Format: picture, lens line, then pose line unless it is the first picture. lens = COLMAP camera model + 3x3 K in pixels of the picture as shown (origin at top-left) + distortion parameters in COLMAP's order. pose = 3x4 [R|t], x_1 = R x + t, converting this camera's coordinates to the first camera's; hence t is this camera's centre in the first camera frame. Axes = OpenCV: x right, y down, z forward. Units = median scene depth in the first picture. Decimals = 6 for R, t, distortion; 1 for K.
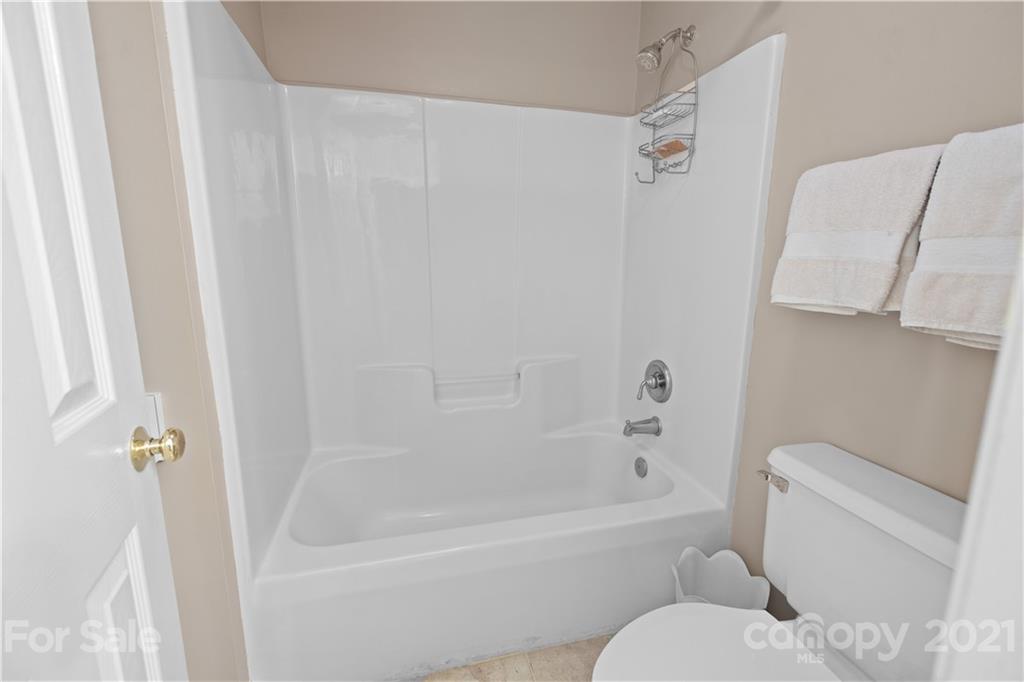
lens RADIAL K [[433.3, 0, 508.4], [0, 433.3, 341.5], [0, 0, 1]] dist [0.003508, -0.001139]
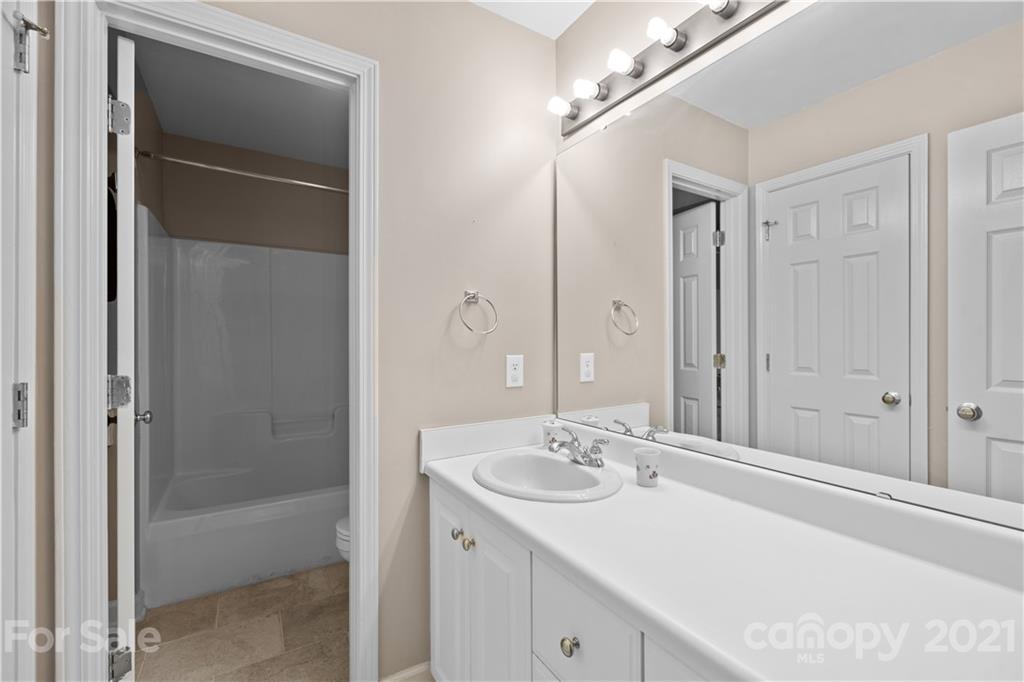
lens RADIAL K [[433.3, 0, 510.0], [0, 433.3, 338.6], [0, 0, 1]] dist [0.003508, -0.001139]
pose [[0.953555, -0.002820, 0.301204, 0.174103], [0.059266, 0.982166, -0.178431, 0.132319], [-0.295329, 0.187995, 0.936717, -0.760871]]
